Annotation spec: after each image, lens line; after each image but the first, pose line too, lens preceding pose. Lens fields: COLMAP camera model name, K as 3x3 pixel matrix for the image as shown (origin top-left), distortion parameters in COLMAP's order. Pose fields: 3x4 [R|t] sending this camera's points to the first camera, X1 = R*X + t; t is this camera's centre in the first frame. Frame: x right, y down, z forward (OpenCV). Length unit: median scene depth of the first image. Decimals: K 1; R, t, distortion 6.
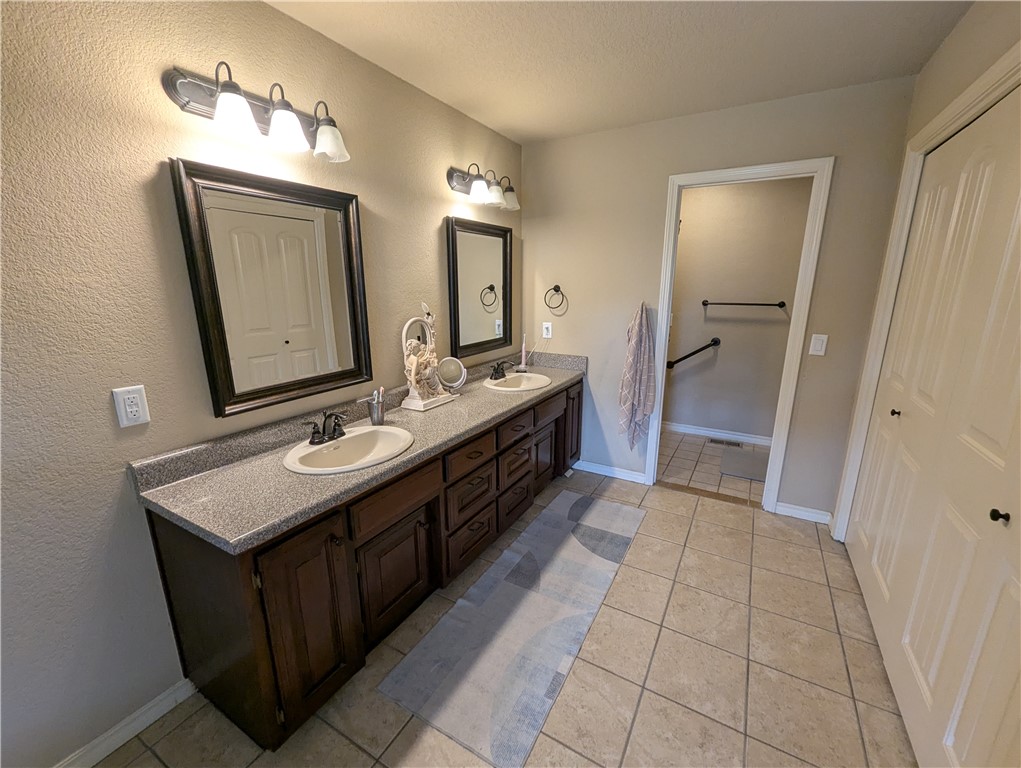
lens RADIAL K [[423.6, 0, 510.1], [0, 423.6, 389.7], [0, 0, 1]] dist [0.002505, -0.000671]
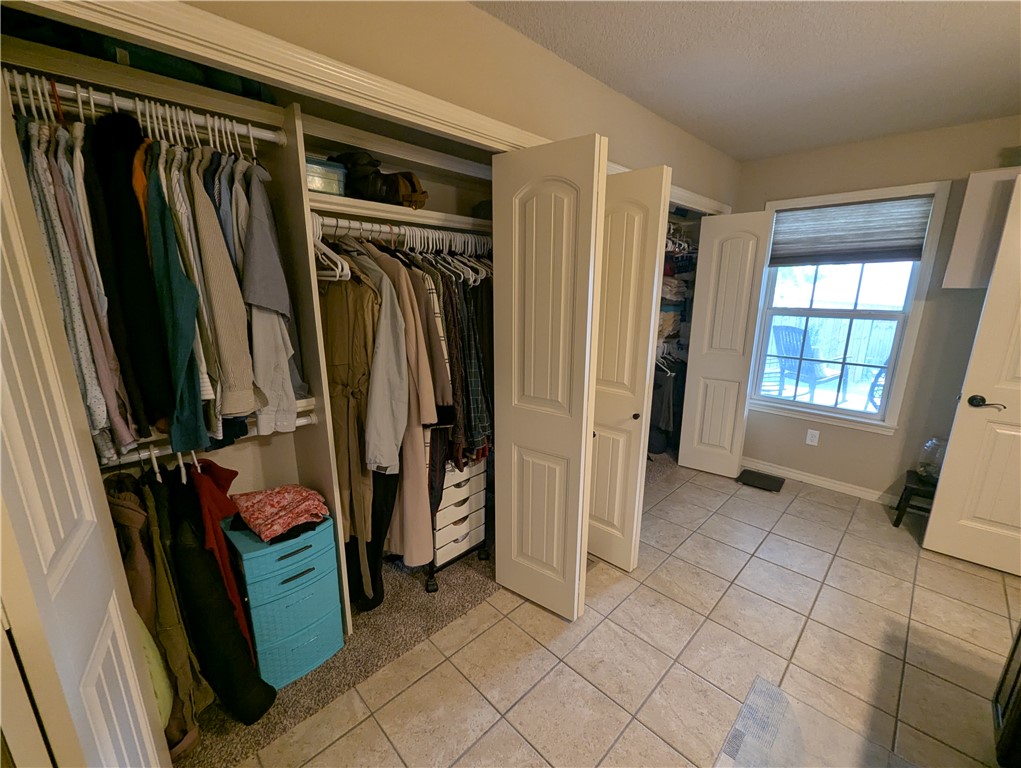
lens RADIAL K [[423.6, 0, 505.9], [0, 423.6, 384.6], [0, 0, 1]] dist [0.002505, -0.000671]
pose [[-0.962273, -0.070674, 0.262746, 0.228545], [0.058231, 0.889807, 0.452606, -0.252141], [-0.265780, 0.450831, -0.852122, 0.904977]]
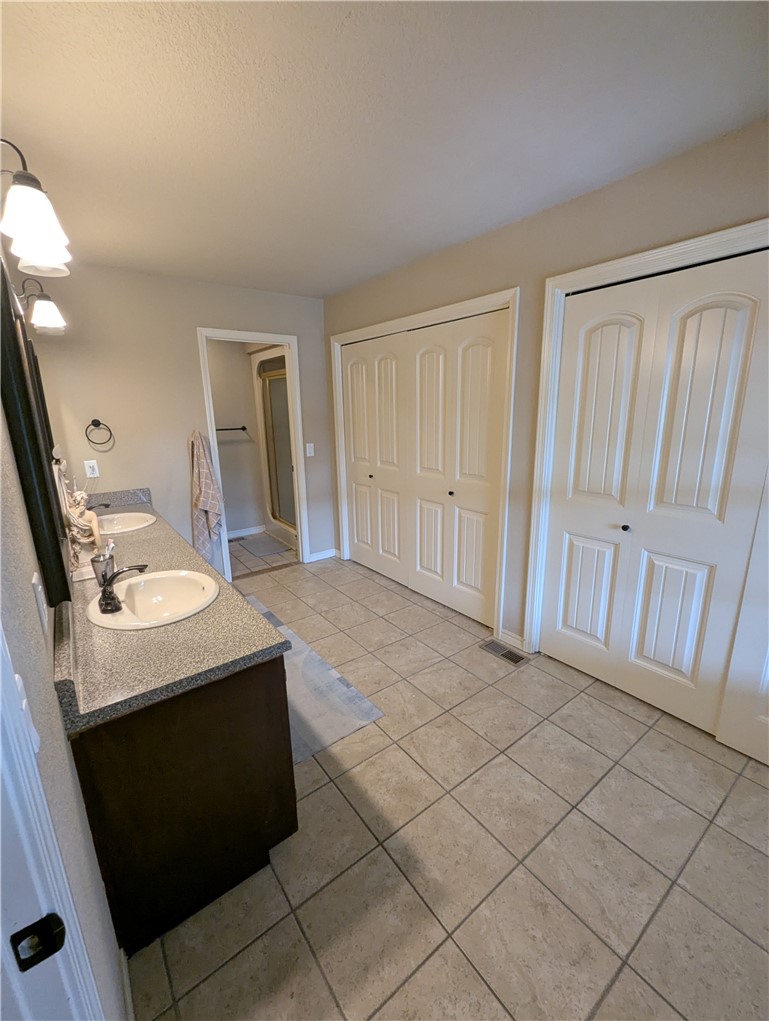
lens RADIAL K [[423.6, 0, 381.2], [0, 423.6, 511.2], [0, 0, 1]] dist [0.002505, -0.000671]
pose [[0.398303, -0.226071, 0.888958, -0.597947], [0.243026, 0.960526, 0.135382, -0.030505], [-0.884473, 0.162117, 0.437522, 0.078150]]
